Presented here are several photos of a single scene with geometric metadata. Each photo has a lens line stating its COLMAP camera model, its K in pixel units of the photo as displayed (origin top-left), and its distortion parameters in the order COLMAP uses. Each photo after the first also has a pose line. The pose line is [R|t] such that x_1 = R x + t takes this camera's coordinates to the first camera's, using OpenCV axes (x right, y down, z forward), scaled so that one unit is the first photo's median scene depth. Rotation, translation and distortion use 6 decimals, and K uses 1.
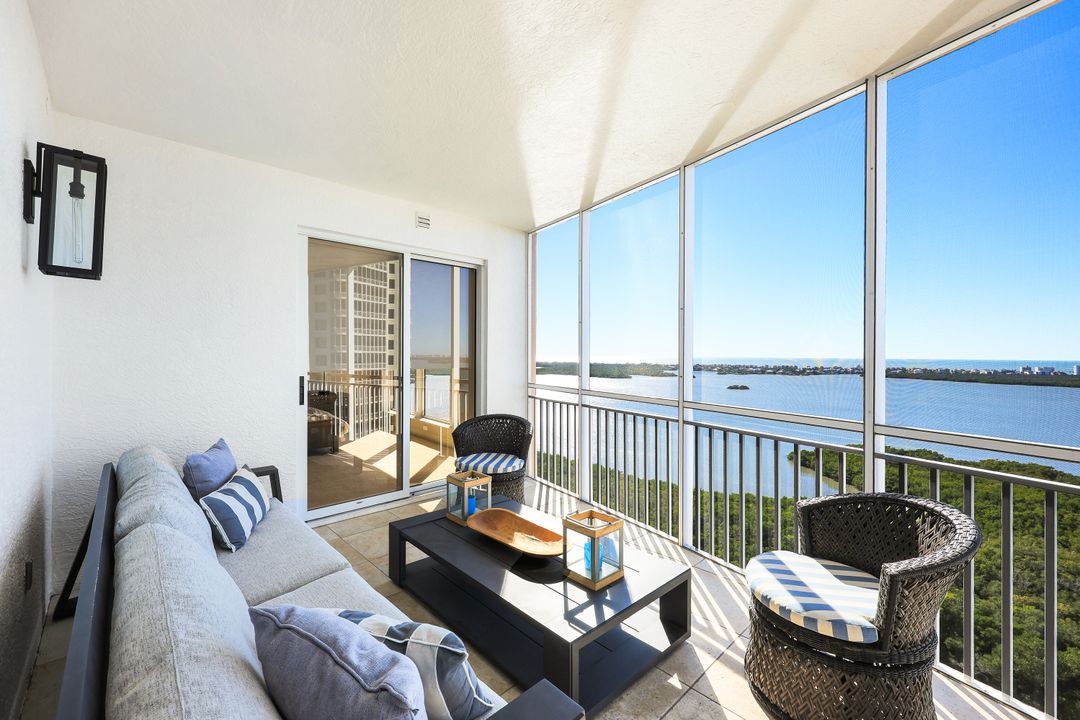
lens RADIAL K [[442.8, 0, 537.0], [0, 442.8, 355.7], [0, 0, 1]] dist [0.000359, -0.000066]
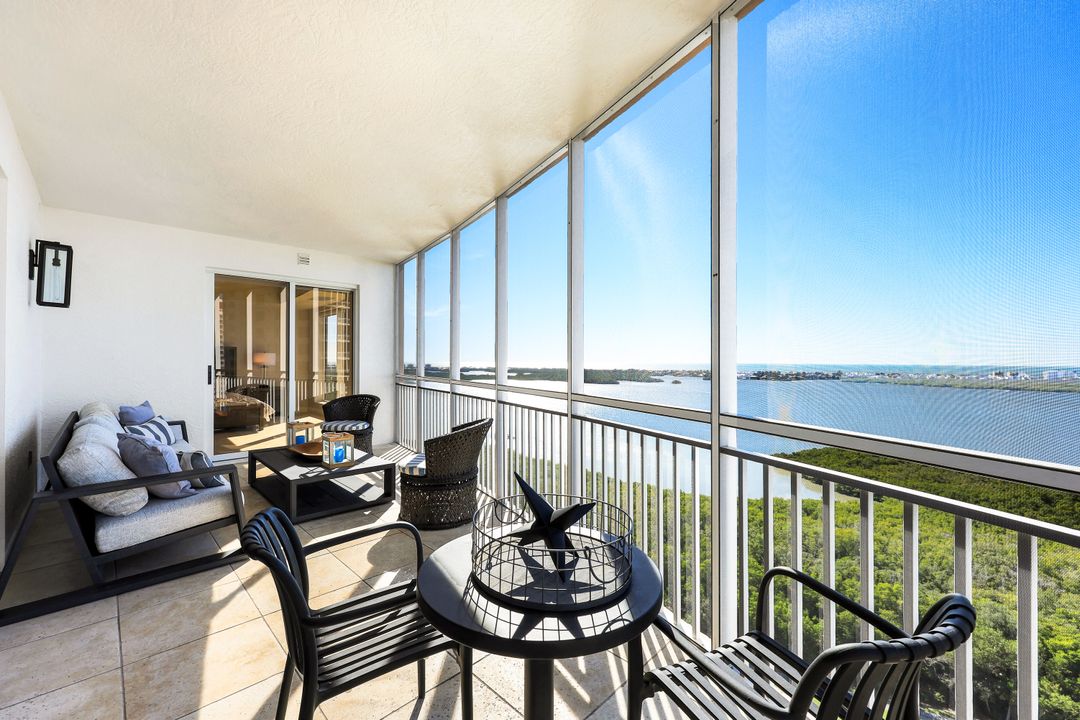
lens RADIAL K [[442.8, 0, 543.1], [0, 442.8, 359.0], [0, 0, 1]] dist [0.000359, -0.000066]
pose [[0.999740, -0.000697, 0.022810, 1.107762], [0.000863, 0.999973, -0.007281, 0.071320], [-0.022805, 0.007298, 0.999713, -1.041332]]
